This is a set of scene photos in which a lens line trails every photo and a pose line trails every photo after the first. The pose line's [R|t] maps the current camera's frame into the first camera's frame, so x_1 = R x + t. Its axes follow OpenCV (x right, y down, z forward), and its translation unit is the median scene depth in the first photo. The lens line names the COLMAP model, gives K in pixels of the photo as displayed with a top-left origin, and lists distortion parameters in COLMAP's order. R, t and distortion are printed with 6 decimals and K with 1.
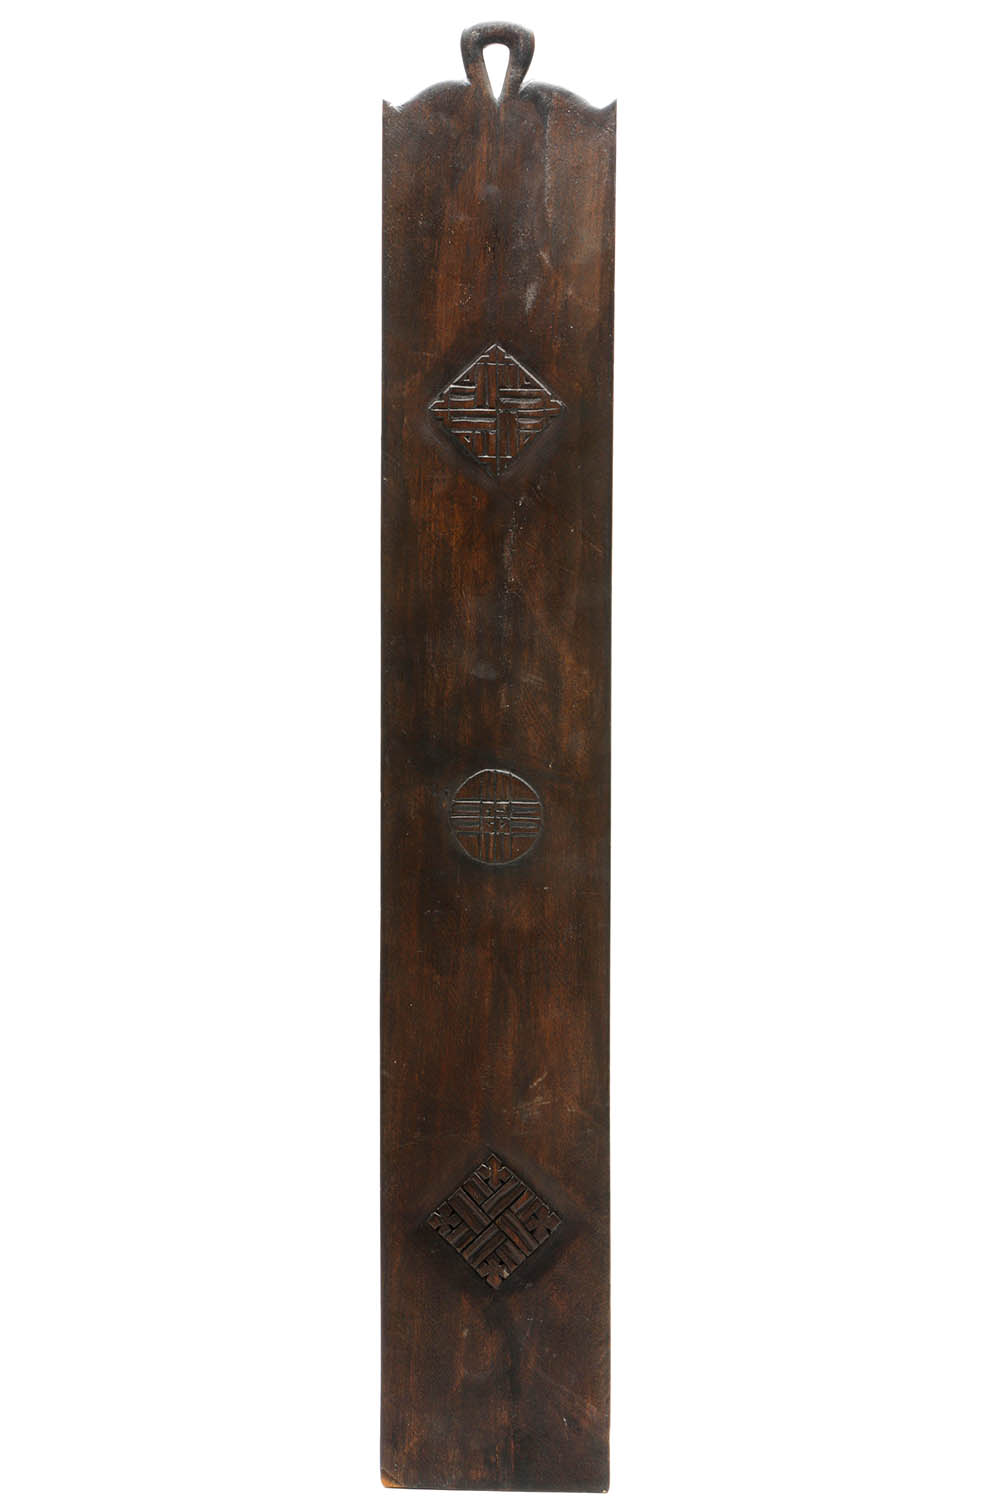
lens RADIAL K [[3032.5, 0, 436.4], [0, 3032.5, 765.5], [0, 0, 1]] dist [-0.016981, 0.000000]
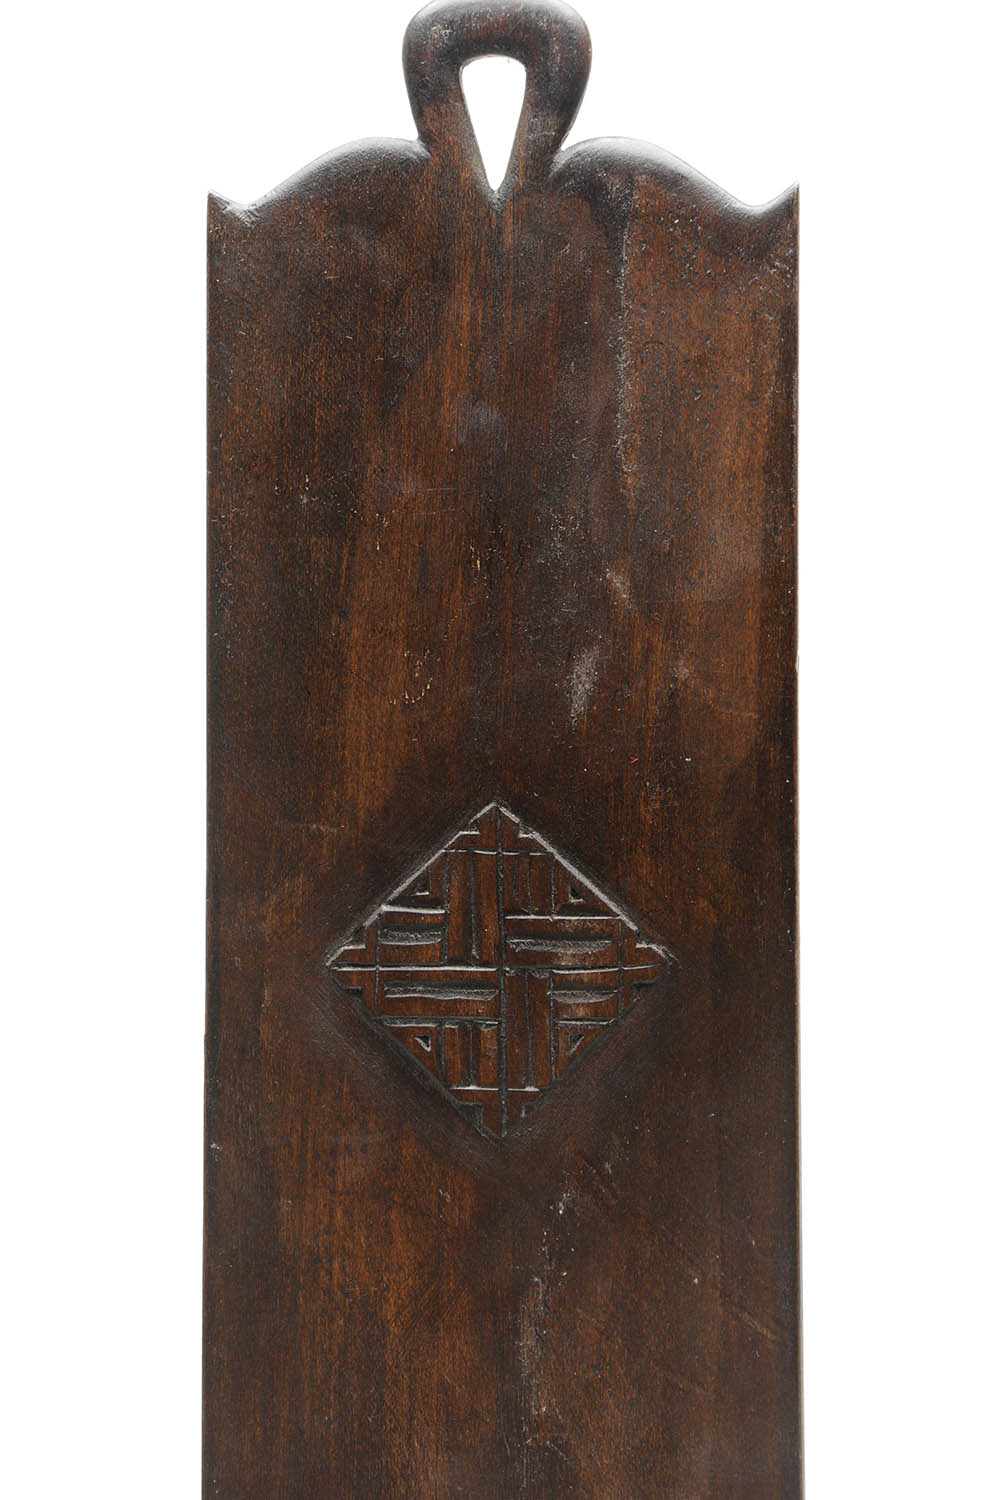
lens RADIAL K [[5954.0, 0, 500.6], [0, 5954.0, 750.5], [0, 0, 1]] dist [-0.398353, 0.000000]
pose [[0.999774, -0.003143, 0.021017, 0.004104], [0.006063, 0.990083, -0.140351, -0.038555], [-0.020368, 0.140446, 0.989879, 0.242202]]
